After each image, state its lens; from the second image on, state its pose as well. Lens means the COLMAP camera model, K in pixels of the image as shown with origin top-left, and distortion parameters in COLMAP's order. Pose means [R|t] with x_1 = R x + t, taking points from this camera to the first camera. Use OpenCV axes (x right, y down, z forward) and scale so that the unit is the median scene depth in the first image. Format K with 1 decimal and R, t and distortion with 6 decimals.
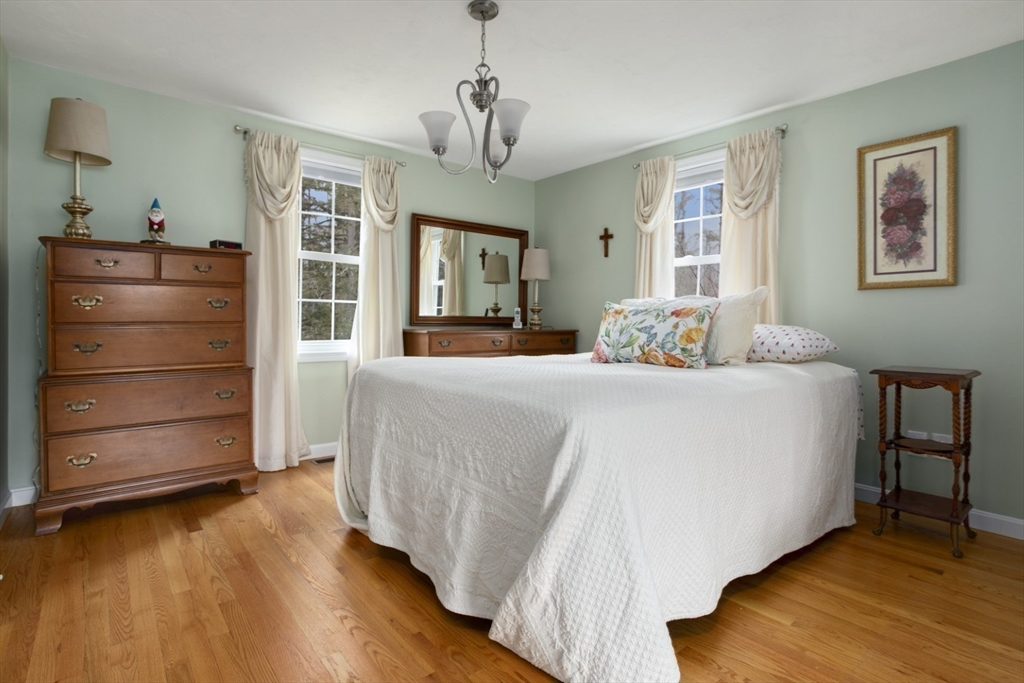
lens RADIAL K [[504.9, 0, 513.0], [0, 504.9, 321.4], [0, 0, 1]] dist [0.017004, 0.000302]
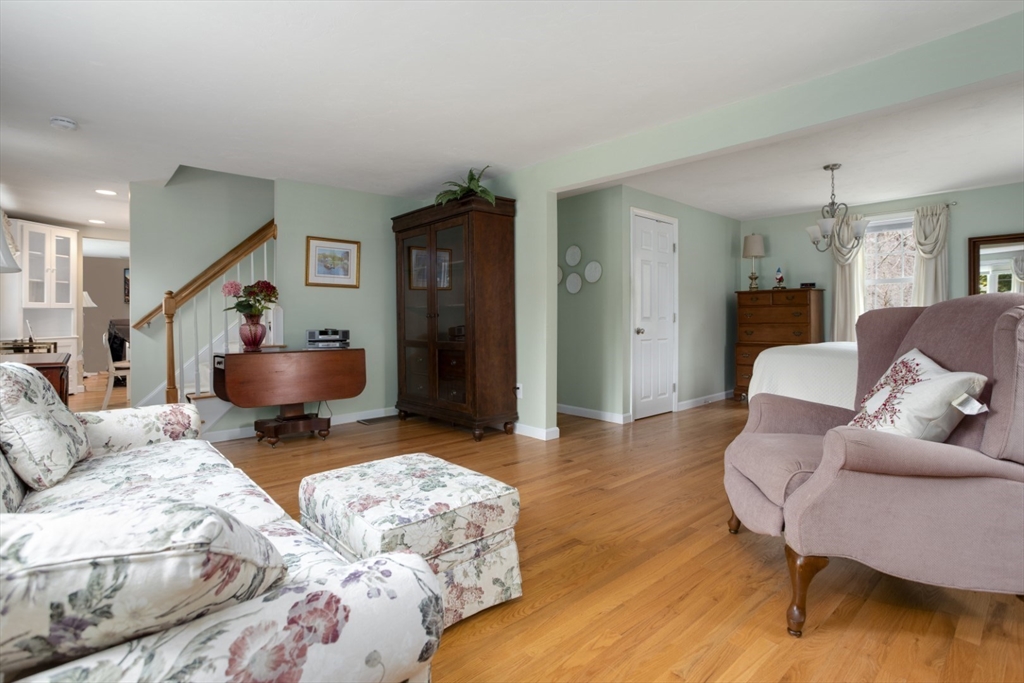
lens RADIAL K [[504.9, 0, 513.0], [0, 504.9, 321.4], [0, 0, 1]] dist [0.017004, 0.000302]
pose [[0.031333, 0.008978, -0.999469, 1.442789], [-0.005823, 0.999944, 0.008800, -0.022023], [0.999492, 0.005544, 0.031383, -0.212020]]
